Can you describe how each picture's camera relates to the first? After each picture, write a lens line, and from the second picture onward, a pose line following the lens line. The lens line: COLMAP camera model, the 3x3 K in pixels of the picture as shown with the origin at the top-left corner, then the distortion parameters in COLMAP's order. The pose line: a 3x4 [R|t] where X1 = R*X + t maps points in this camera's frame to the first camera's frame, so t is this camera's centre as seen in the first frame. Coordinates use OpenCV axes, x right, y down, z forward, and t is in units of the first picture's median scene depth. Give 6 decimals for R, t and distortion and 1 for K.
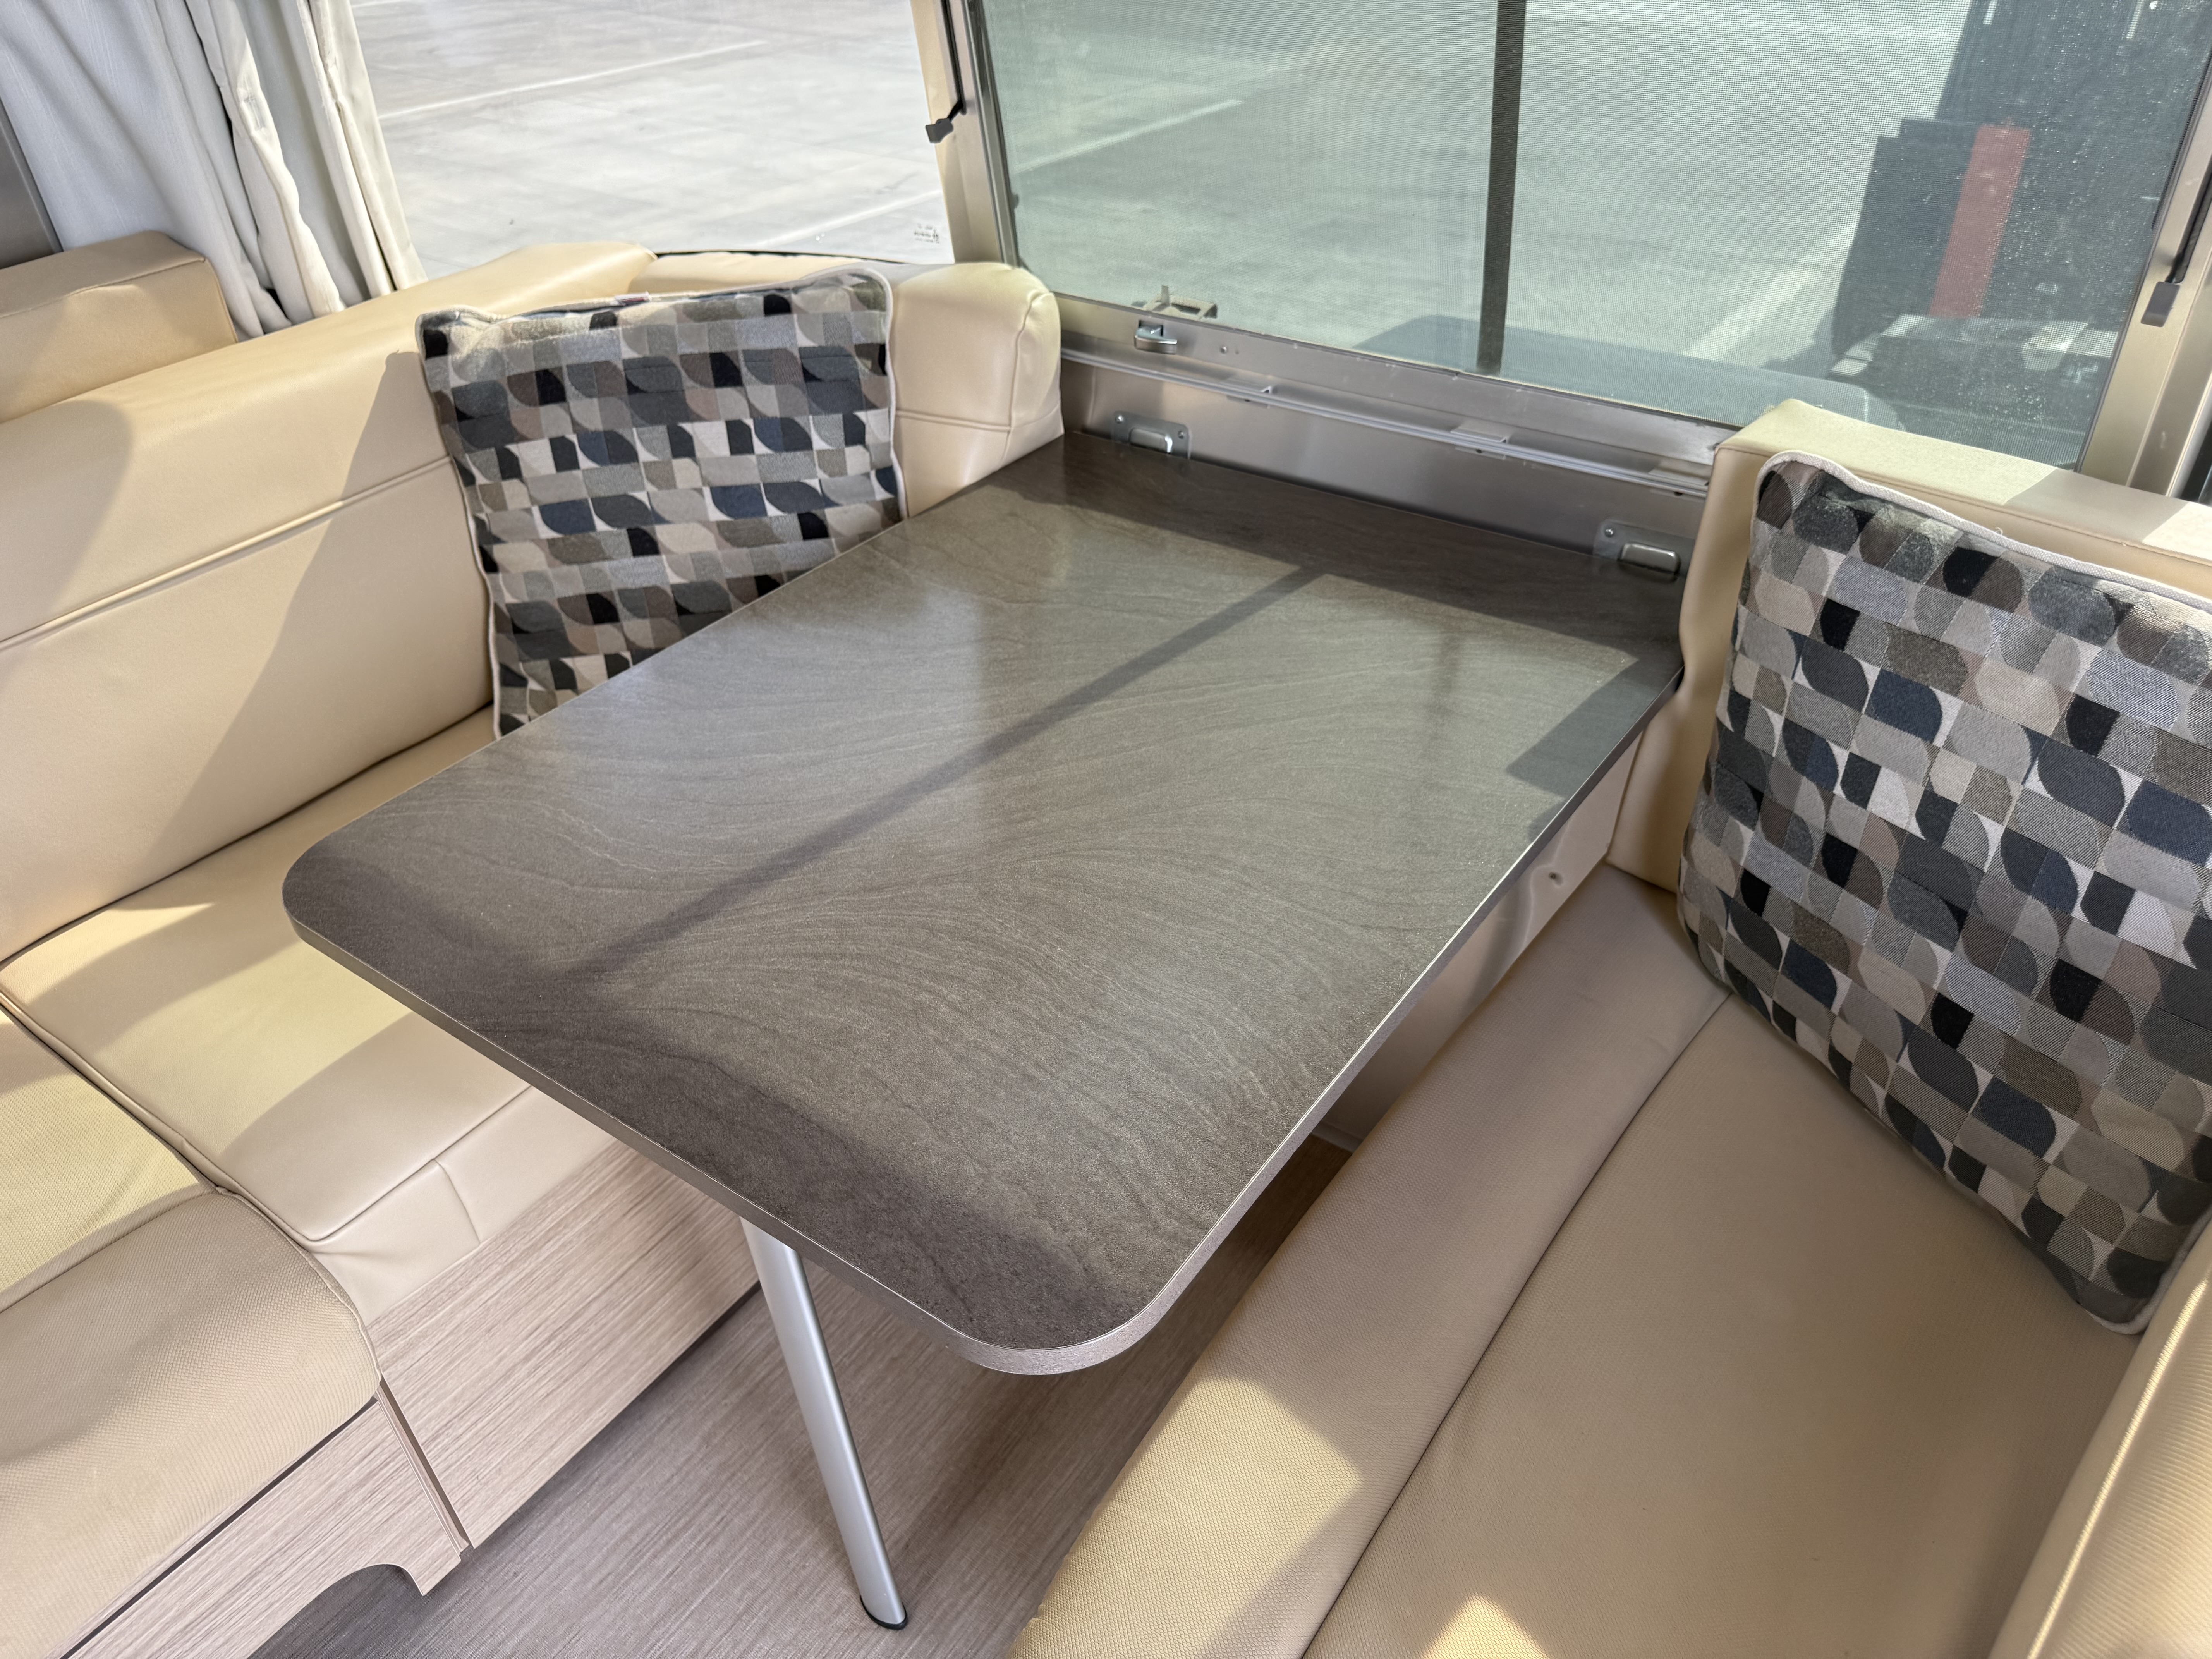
lens RADIAL K [[1571.2, 0, 1118.6], [0, 1571.2, 844.9], [0, 0, 1]] dist [0.063719, -0.086764]
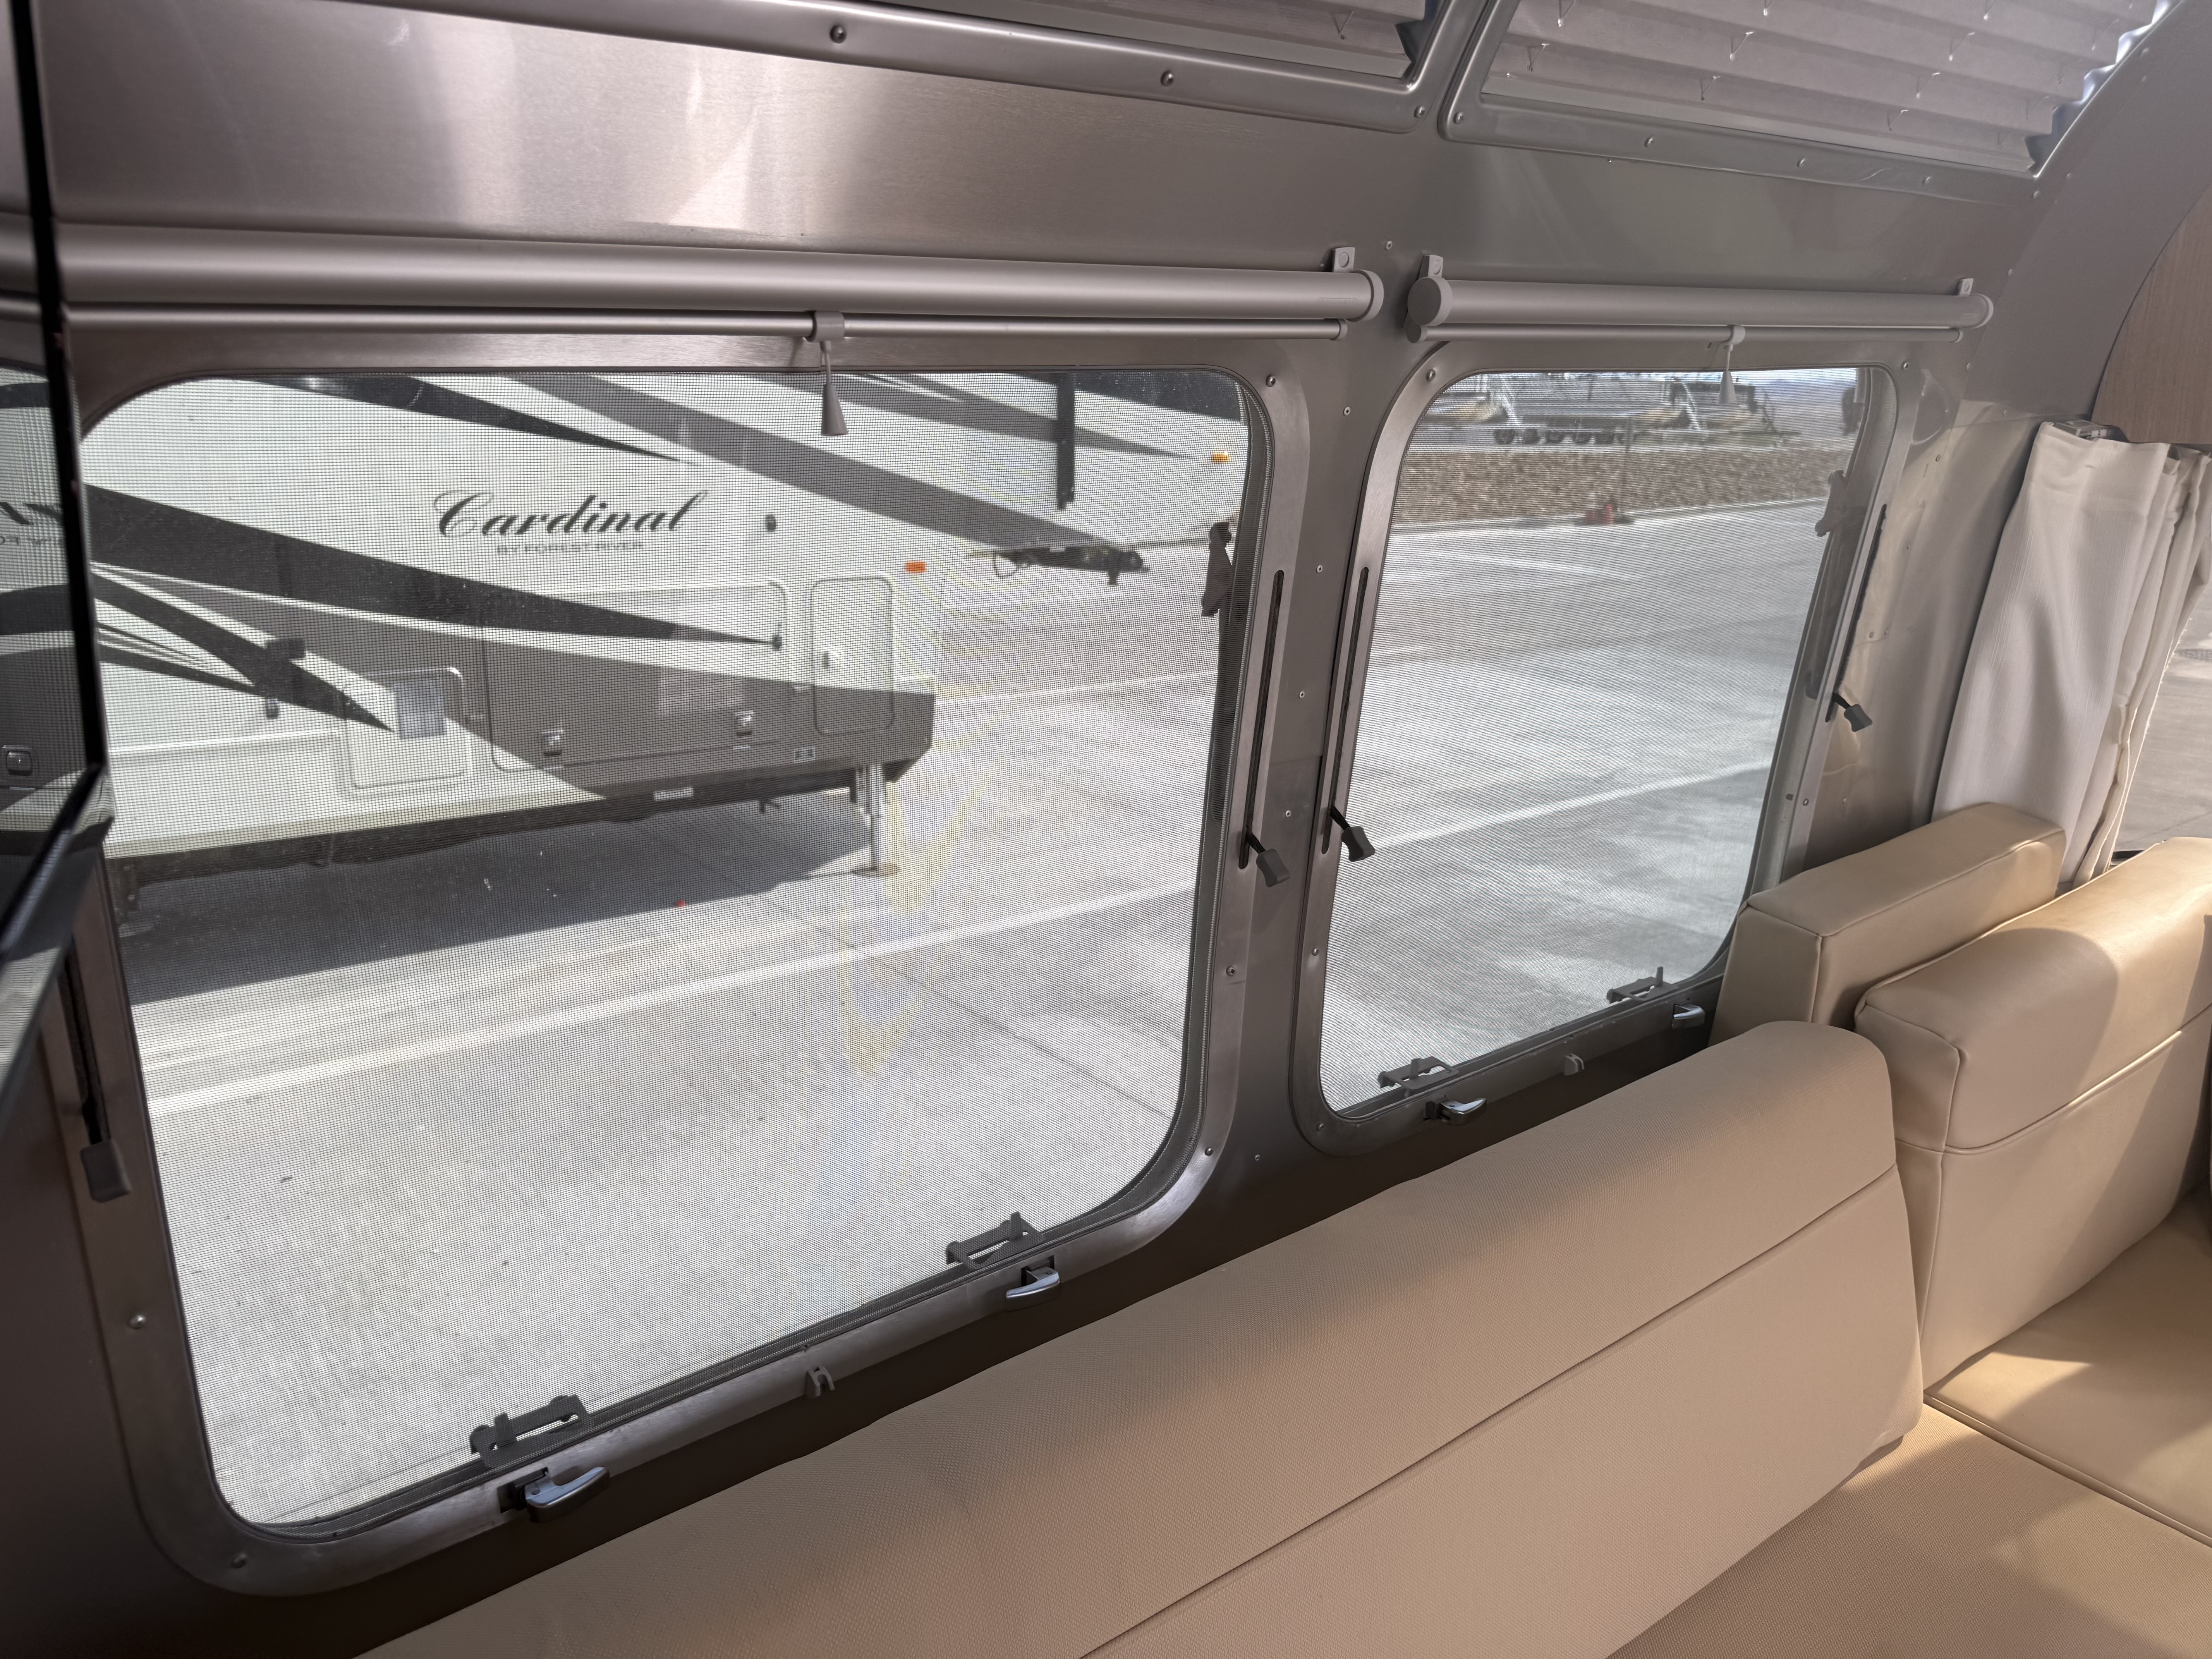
lens RADIAL K [[1571.2, 0, 1100.8], [0, 1571.2, 825.1], [0, 0, 1]] dist [0.063719, -0.086764]
pose [[0.957455, 0.100953, -0.270349, -0.952979], [-0.188467, 0.928184, -0.320864, 0.171959], [0.218541, 0.358165, 0.907721, -0.302890]]
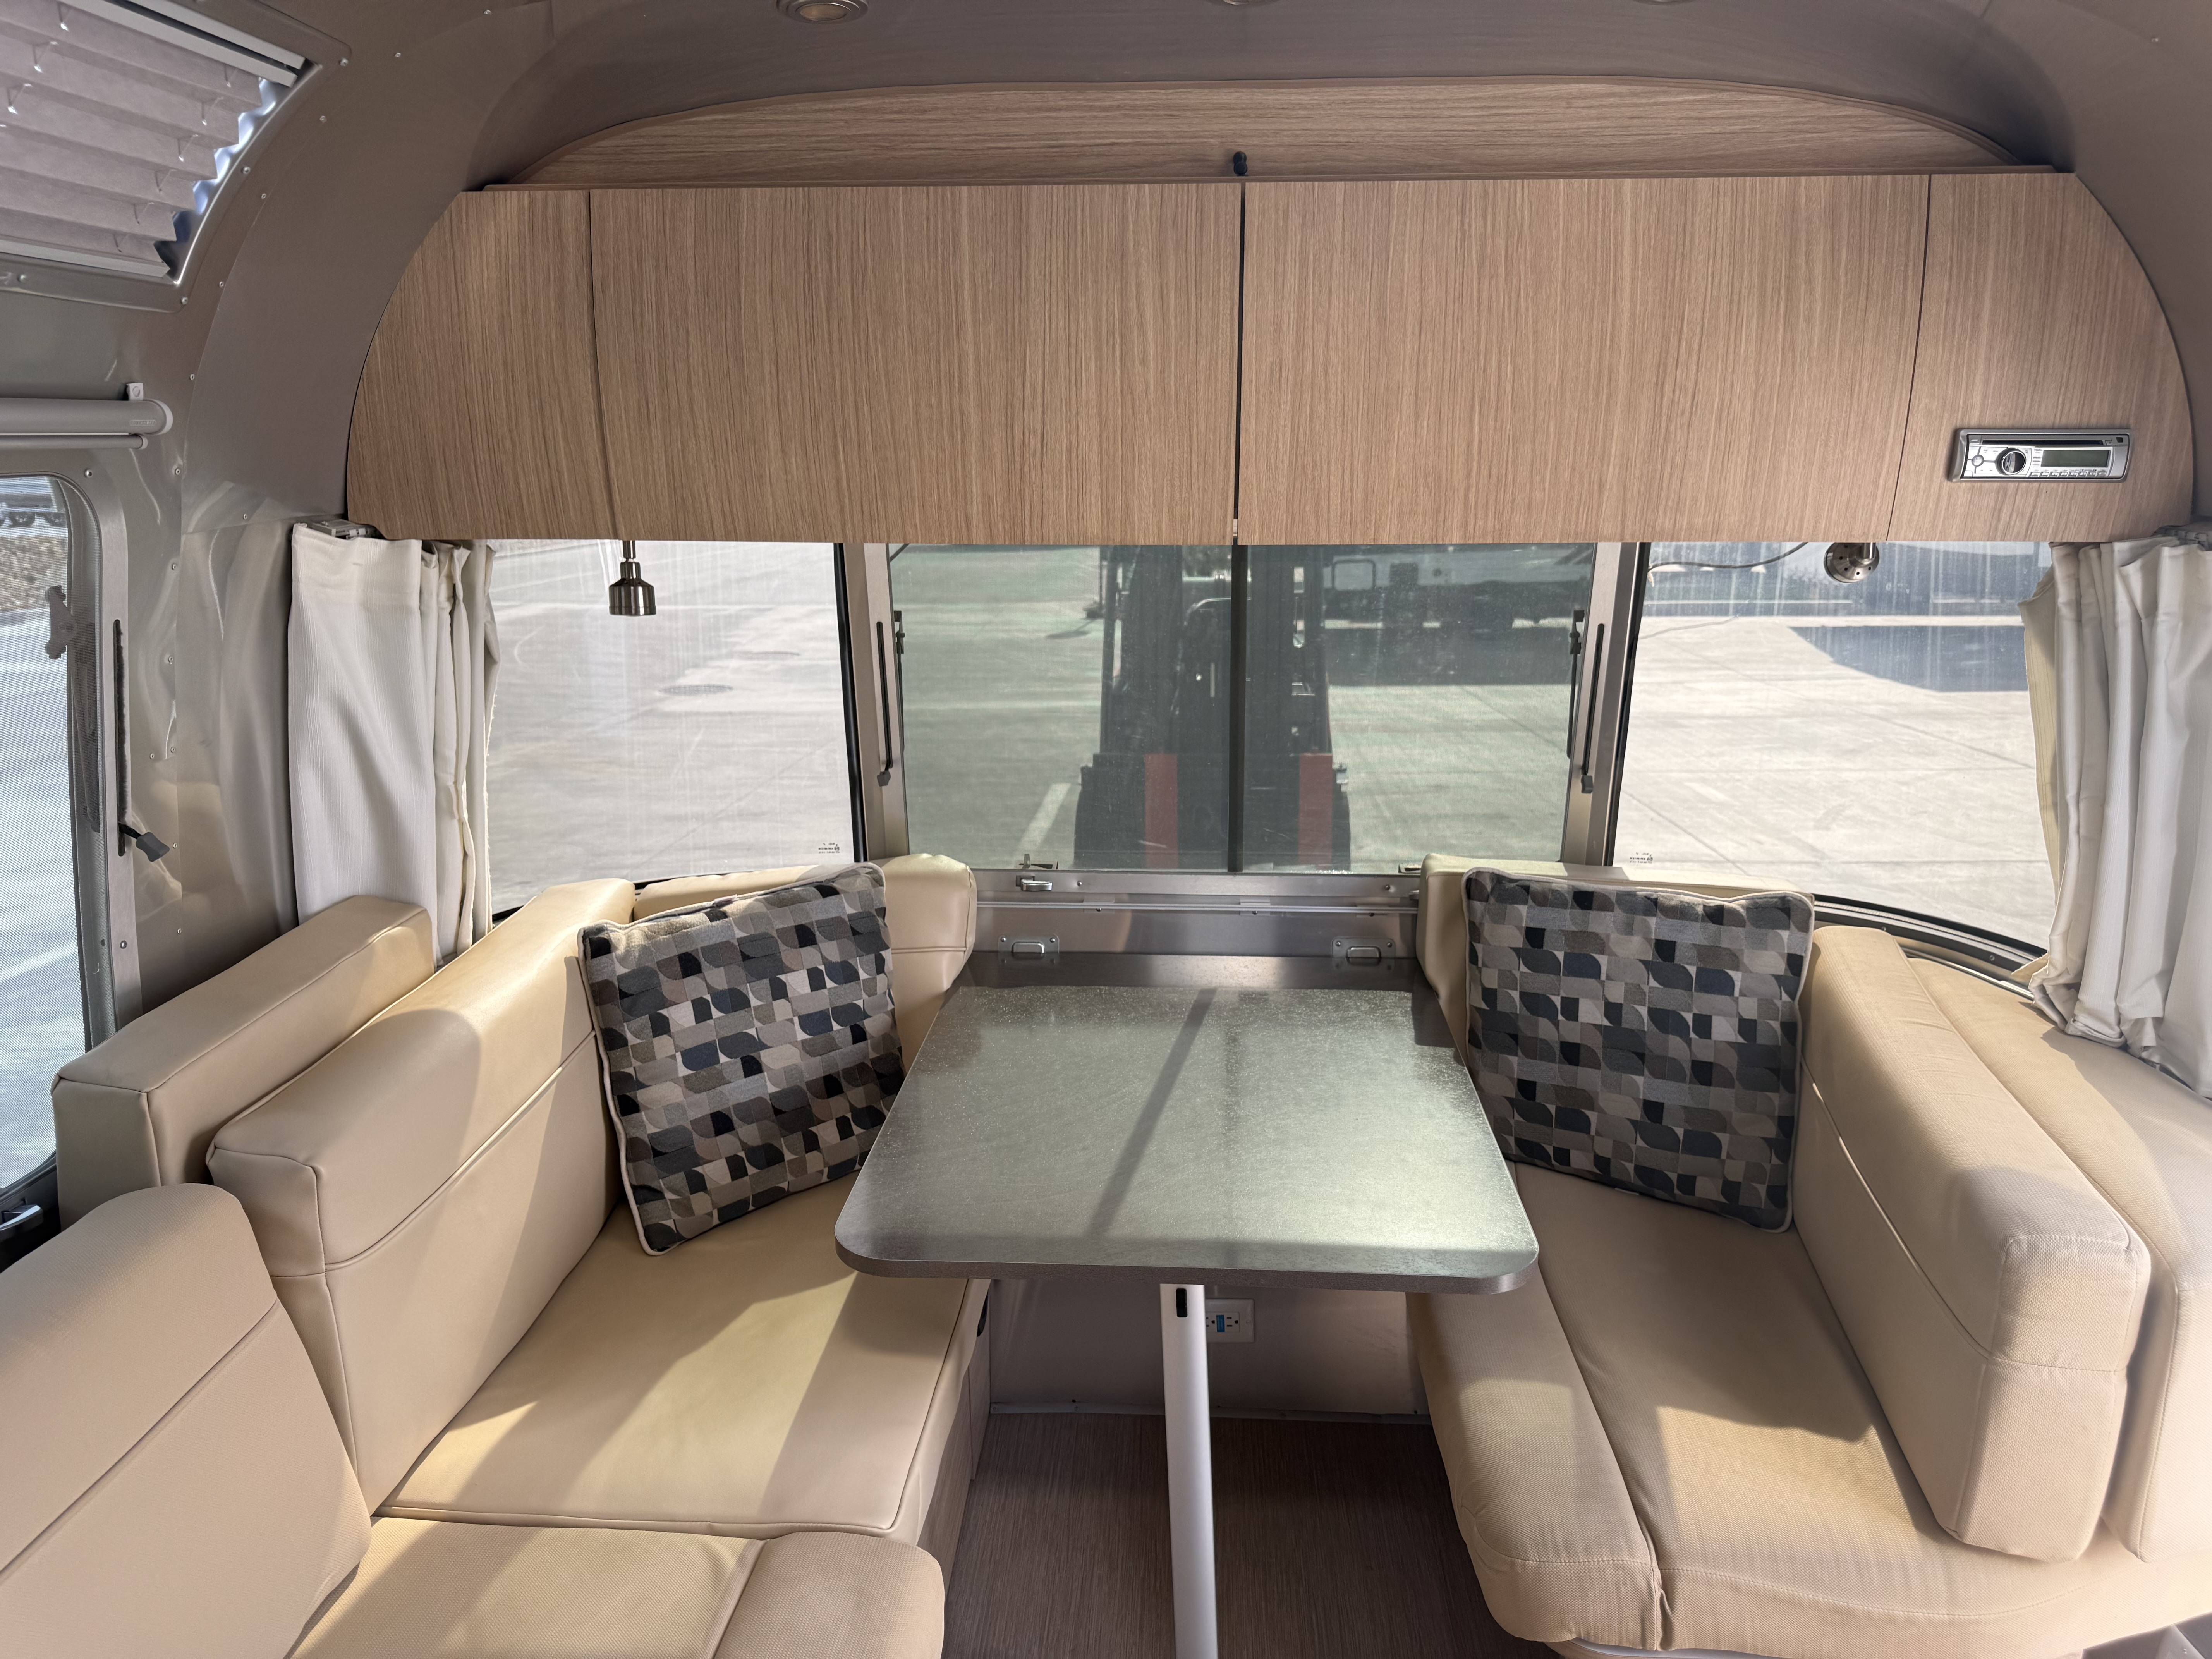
lens RADIAL K [[1571.2, 0, 1096.6], [0, 1571.2, 852.4], [0, 0, 1]] dist [0.063719, -0.086764]
pose [[0.845785, -0.108956, 0.522280, -0.767918], [0.299986, 0.906643, -0.296660, 0.139221], [-0.441199, 0.407587, 0.799510, -0.301913]]
